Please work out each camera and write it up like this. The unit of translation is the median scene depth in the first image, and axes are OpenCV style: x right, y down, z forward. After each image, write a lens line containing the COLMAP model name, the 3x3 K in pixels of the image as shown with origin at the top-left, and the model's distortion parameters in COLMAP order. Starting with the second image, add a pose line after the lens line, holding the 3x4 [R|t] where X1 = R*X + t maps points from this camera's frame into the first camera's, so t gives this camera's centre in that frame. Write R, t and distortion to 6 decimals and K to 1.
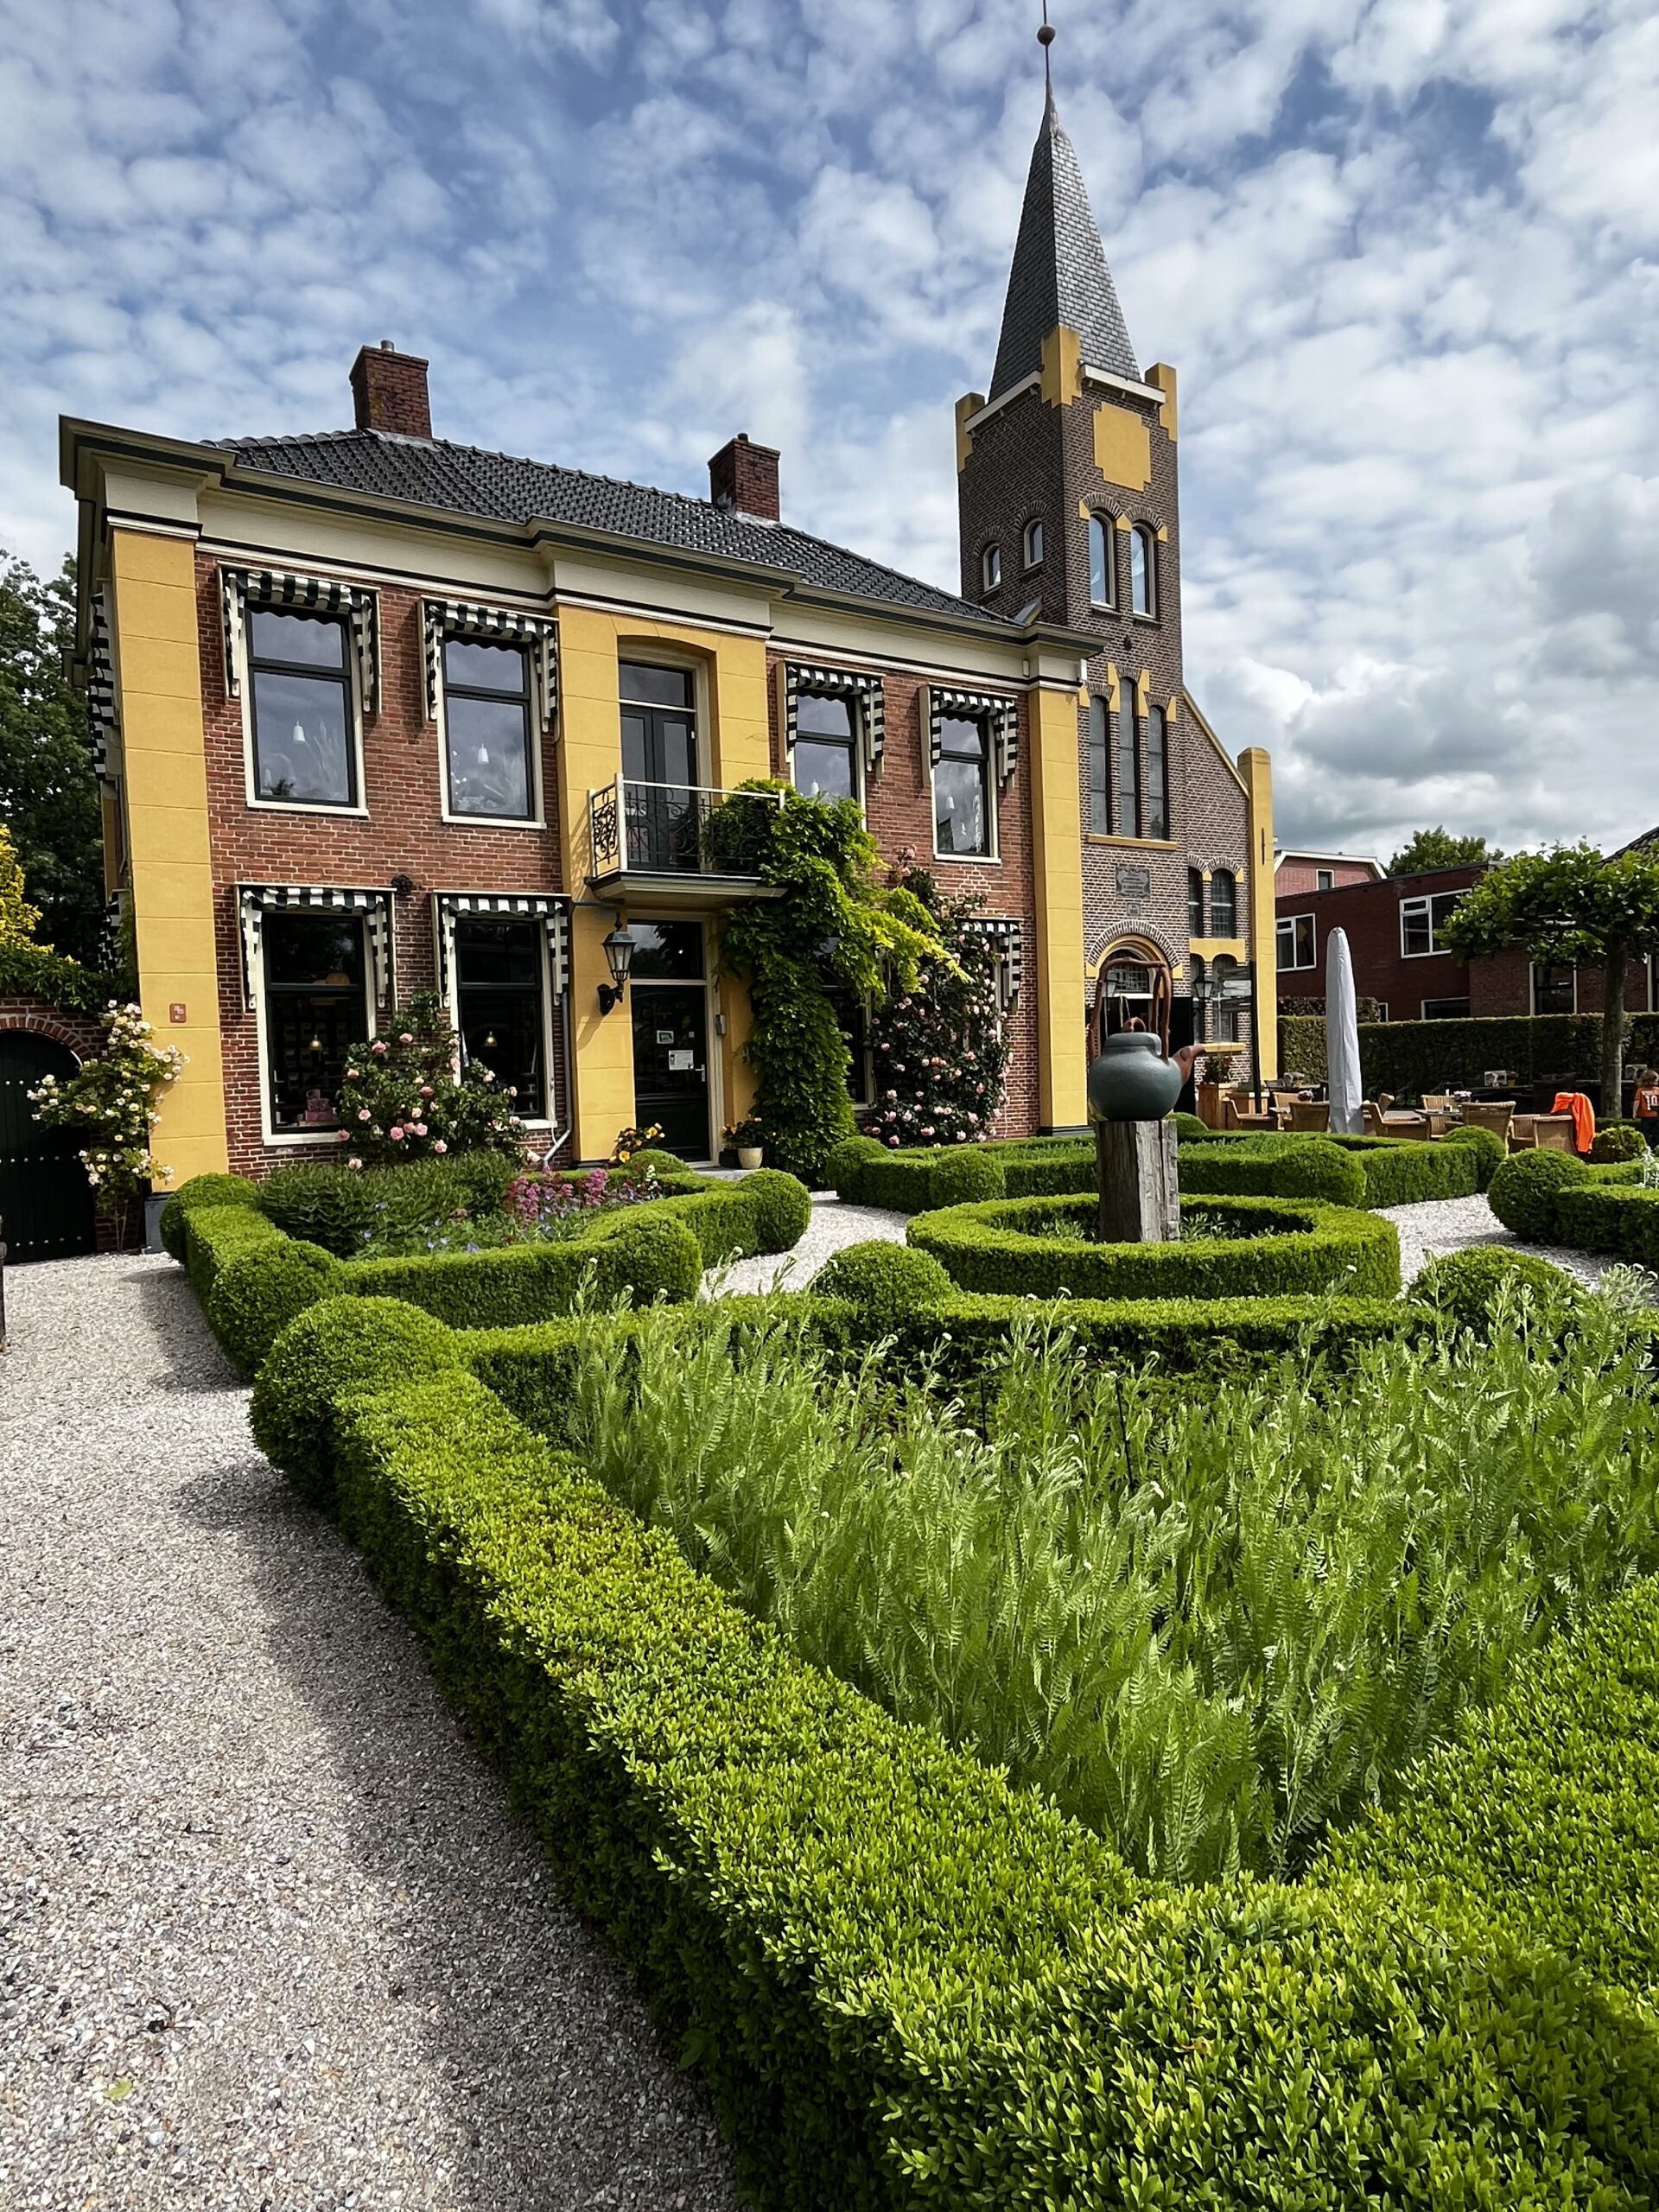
lens RADIAL K [[1227.9, 0, 828.0], [0, 1227.9, 1110.7], [0, 0, 1]] dist [0.001713, 0.000288]
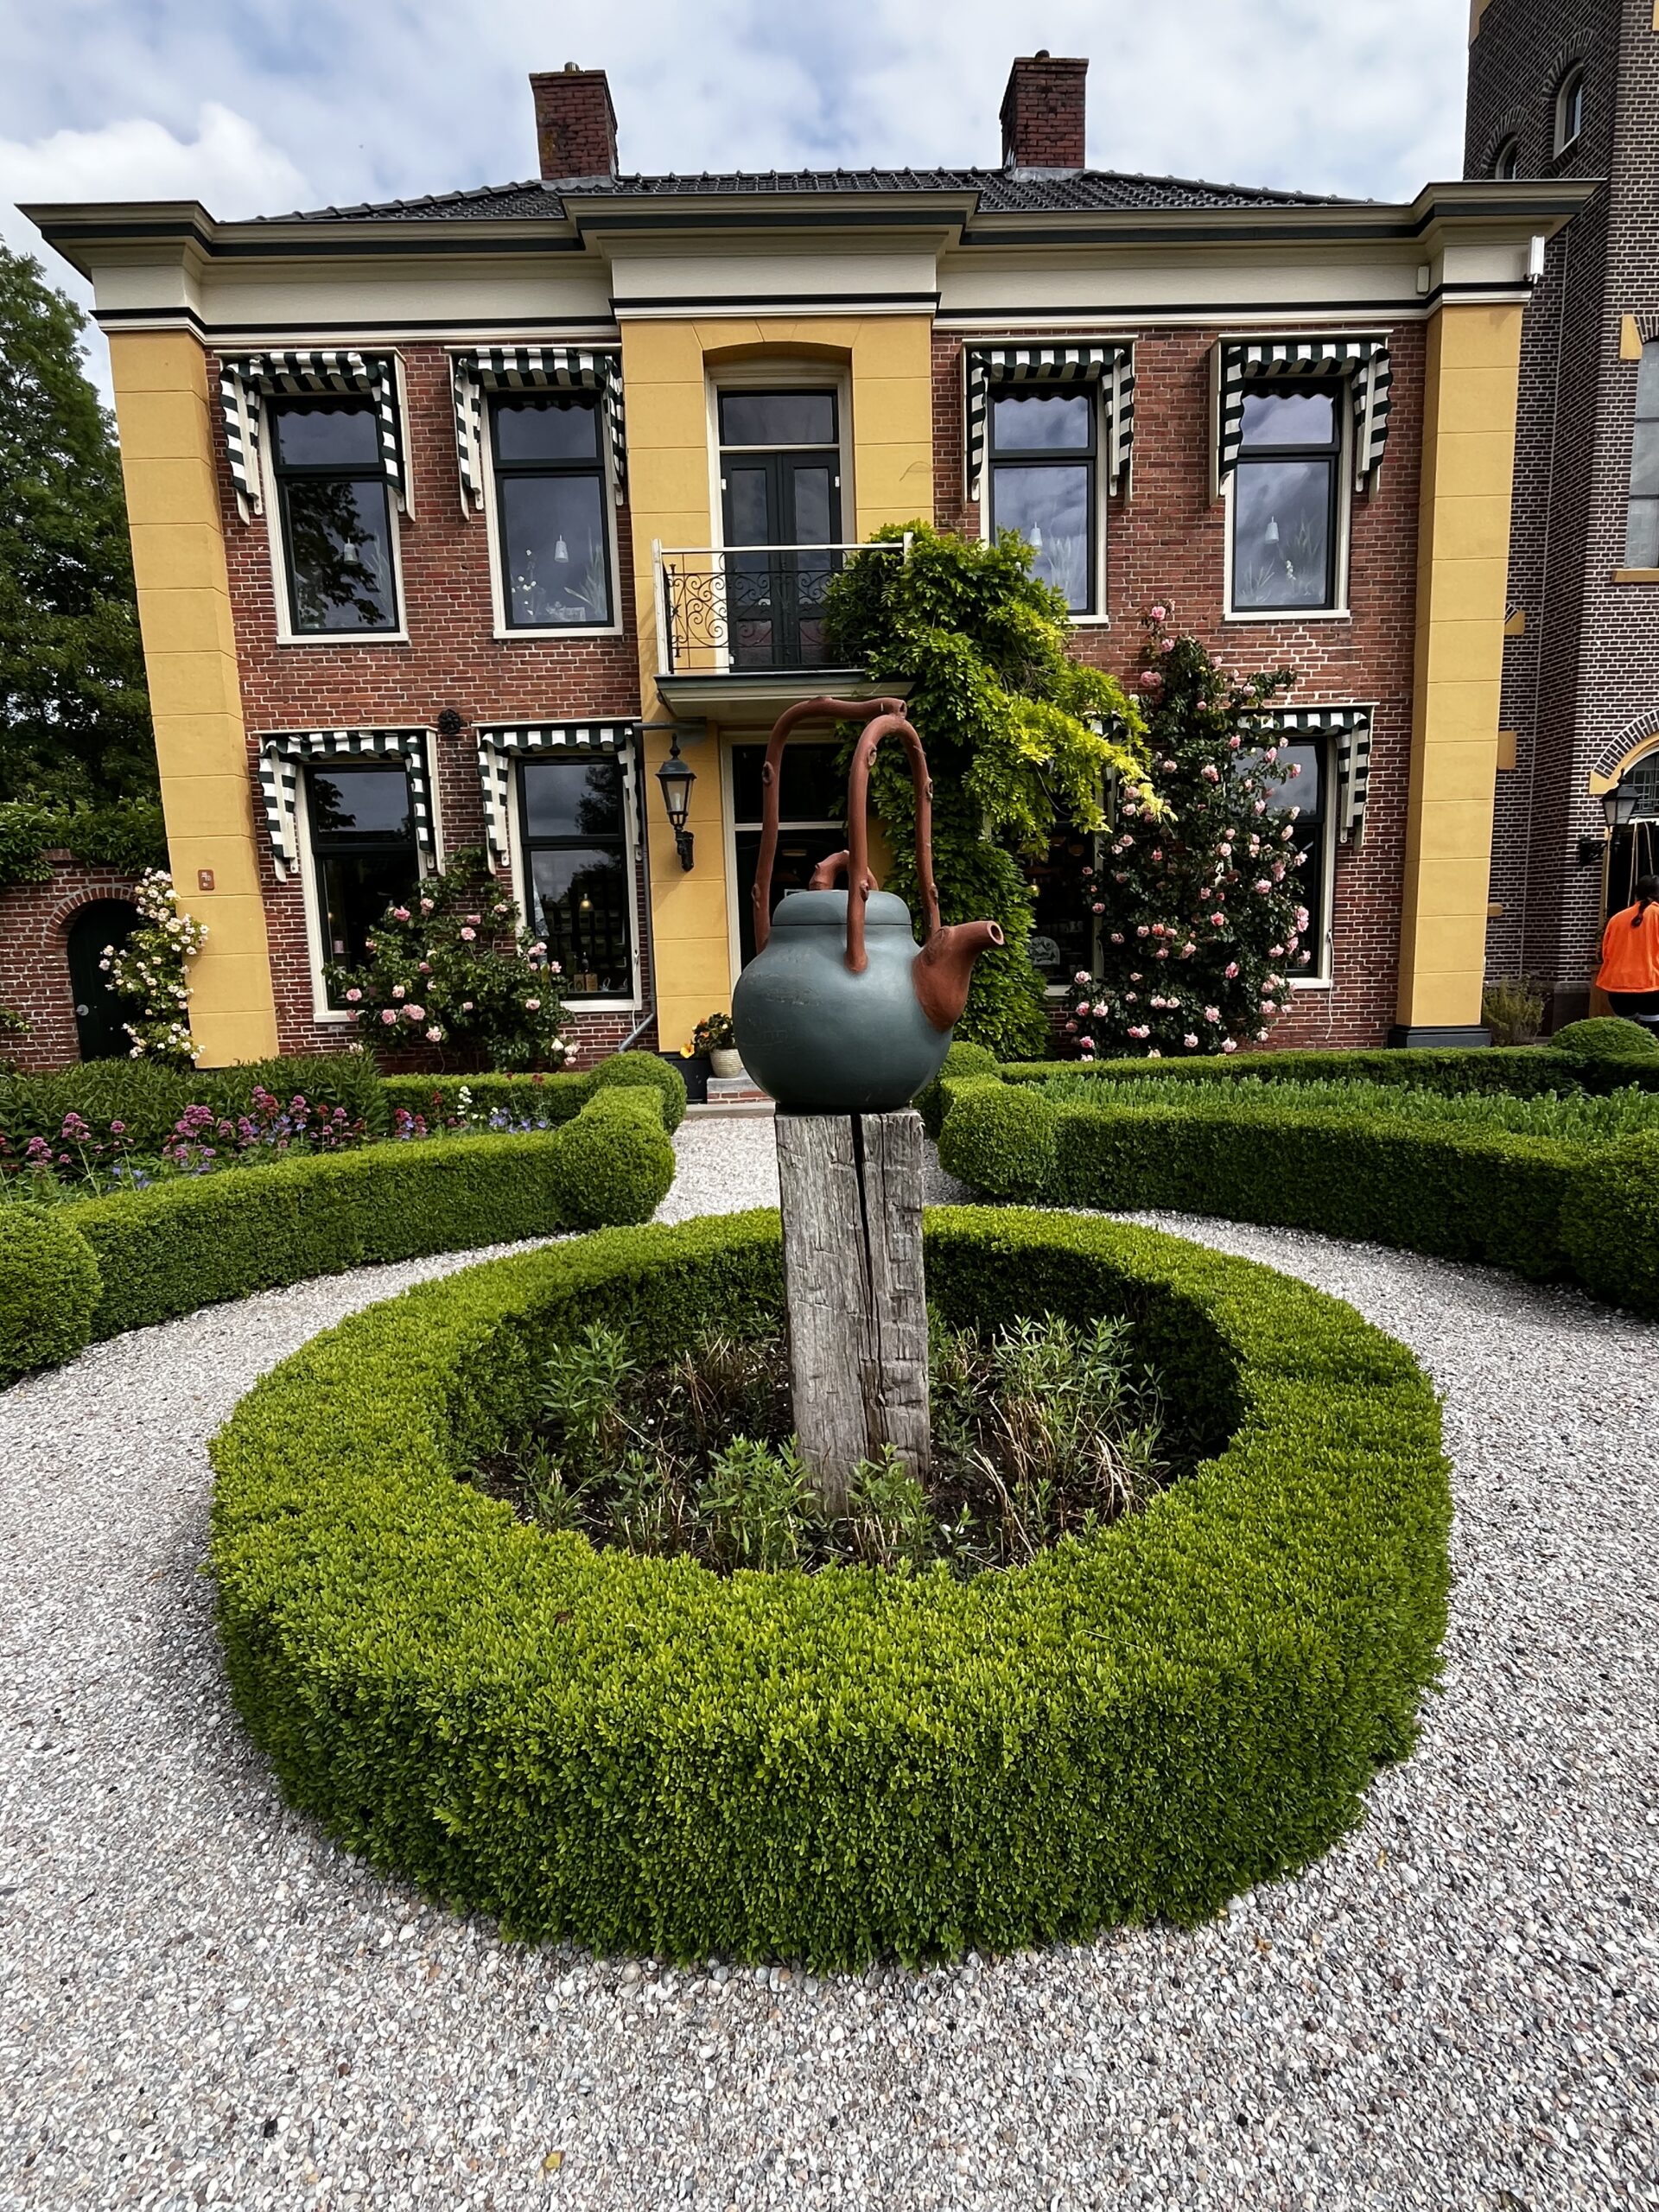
lens RADIAL K [[1108.7, 0, 831.4], [0, 1108.7, 1101.1], [0, 0, 1]] dist [0.000814, 0.000093]
pose [[0.865358, 0.079753, -0.494768, 0.246577], [-0.016229, 0.991198, 0.131389, -0.024197], [0.500891, -0.105669, 0.859035, 0.383870]]
